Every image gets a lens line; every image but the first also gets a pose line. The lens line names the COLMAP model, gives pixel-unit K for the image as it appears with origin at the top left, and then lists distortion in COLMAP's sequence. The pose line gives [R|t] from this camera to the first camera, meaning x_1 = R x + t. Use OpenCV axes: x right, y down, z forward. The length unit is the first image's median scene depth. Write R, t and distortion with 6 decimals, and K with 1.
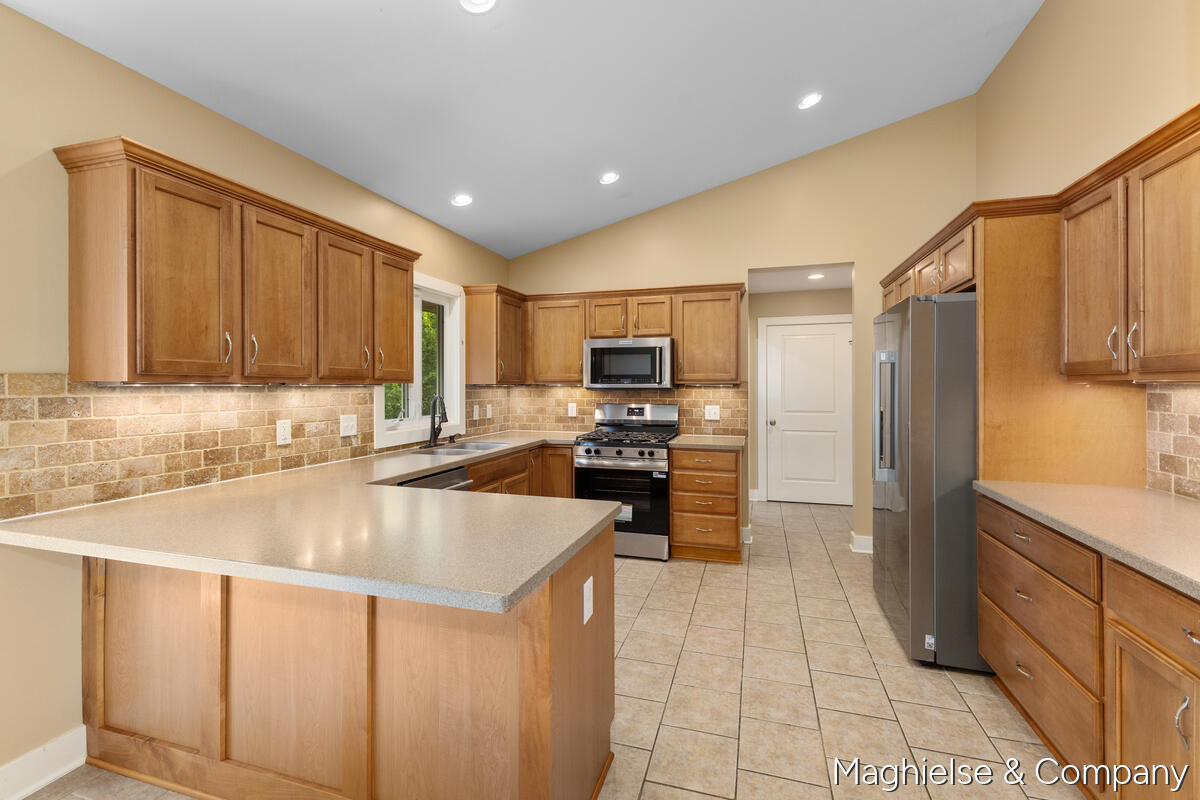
lens RADIAL K [[519.0, 0, 602.3], [0, 519.0, 387.5], [0, 0, 1]] dist [0.009996, -0.002181]
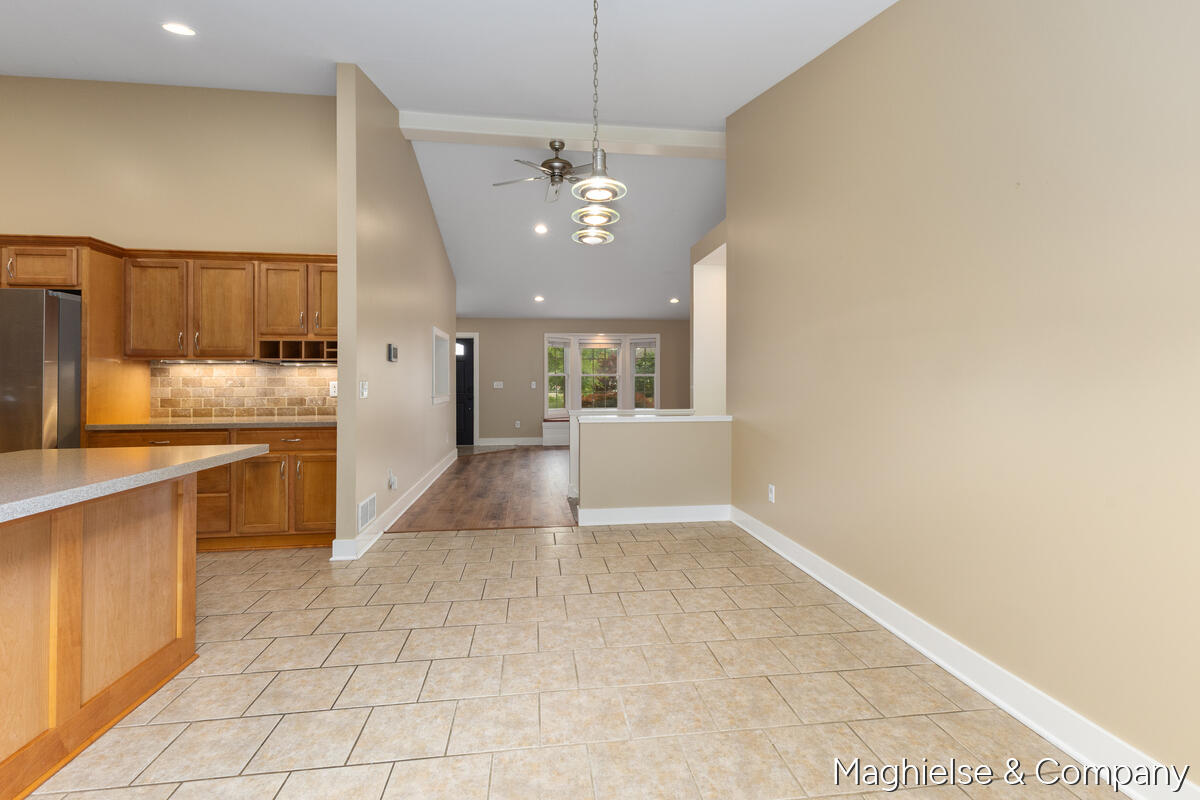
lens RADIAL K [[519.0, 0, 597.2], [0, 519.0, 380.6], [0, 0, 1]] dist [0.009996, -0.002181]
pose [[-0.410438, 0.007846, 0.911855, -0.907988], [0.008426, 0.999953, -0.004811, 0.054537], [-0.911850, 0.005709, -0.410484, 0.214373]]
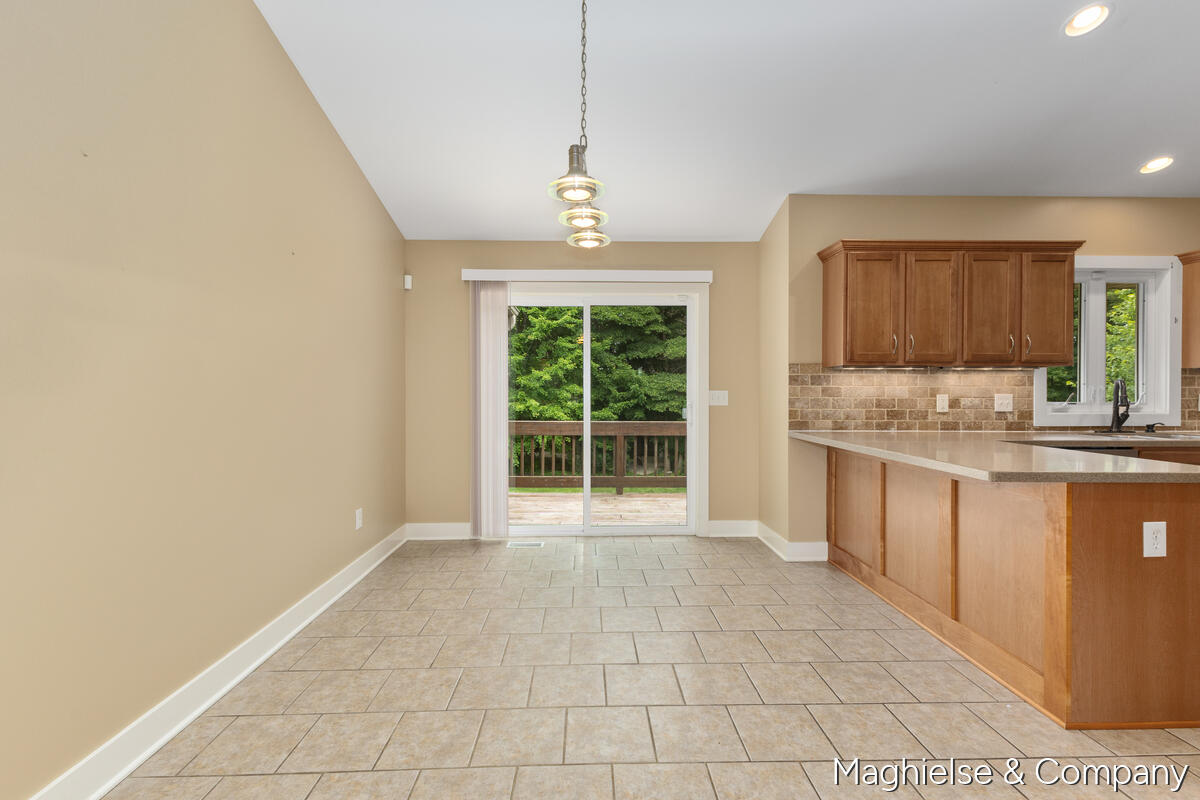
lens RADIAL K [[519.0, 0, 594.9], [0, 519.0, 395.1], [0, 0, 1]] dist [0.009996, -0.002181]
pose [[0.312957, 0.006796, -0.949743, 0.342025], [-0.005058, 0.999972, 0.005489, 0.050739], [0.949754, 0.003086, 0.312983, -0.255550]]
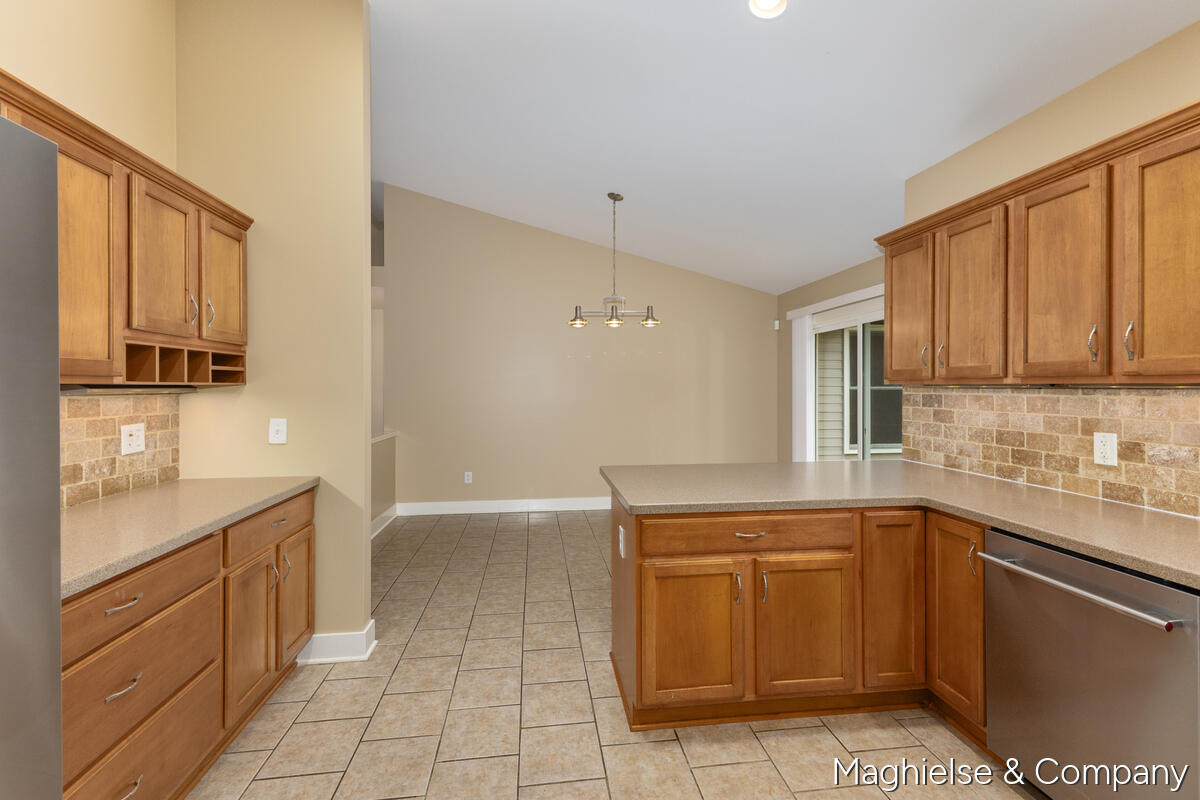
lens RADIAL K [[519.0, 0, 598.3], [0, 519.0, 388.6], [0, 0, 1]] dist [0.009996, -0.002181]
pose [[-0.913306, 0.004101, -0.407254, 0.308213], [0.001194, 0.999972, 0.007391, -0.006628], [0.407273, 0.006264, -0.913285, 1.157253]]
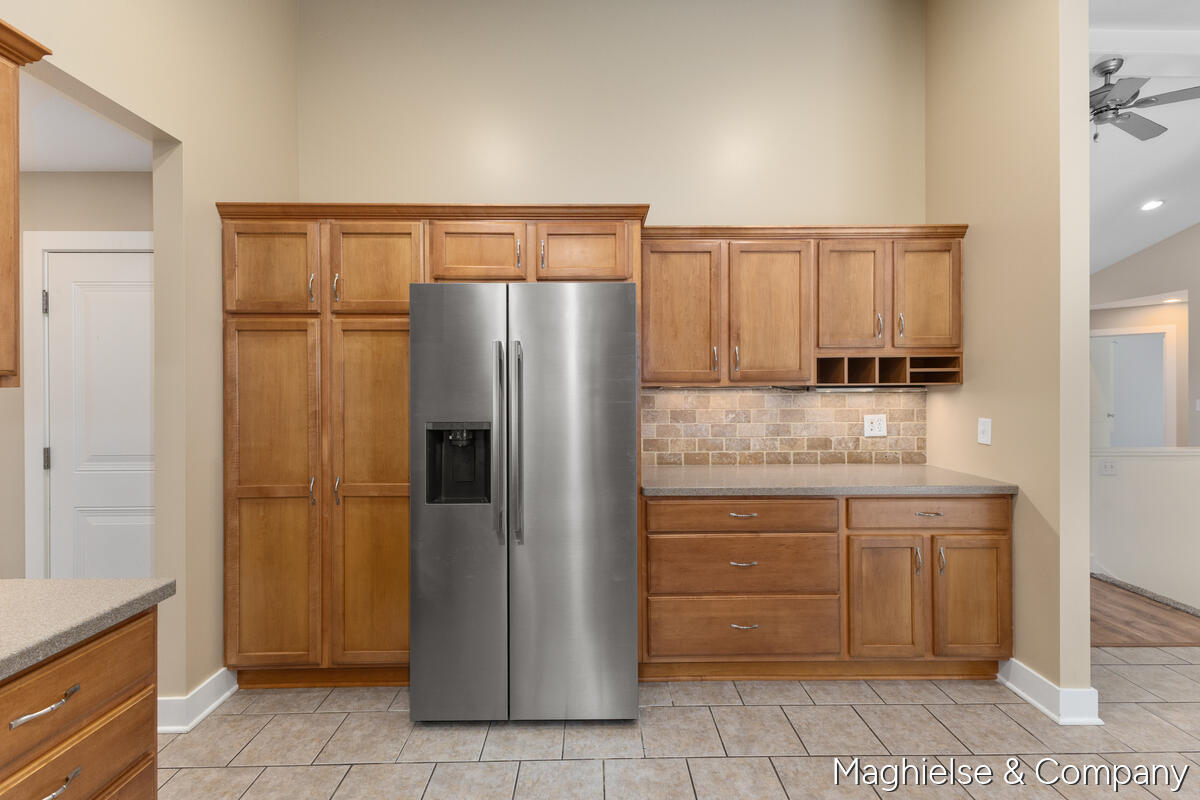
lens RADIAL K [[519.0, 0, 599.2], [0, 519.0, 387.4], [0, 0, 1]] dist [0.009996, -0.002181]
pose [[-0.301672, 0.006417, 0.953390, -0.144126], [0.009580, 0.999947, -0.003699, -0.004774], [-0.953364, 0.008018, -0.301717, 1.019116]]
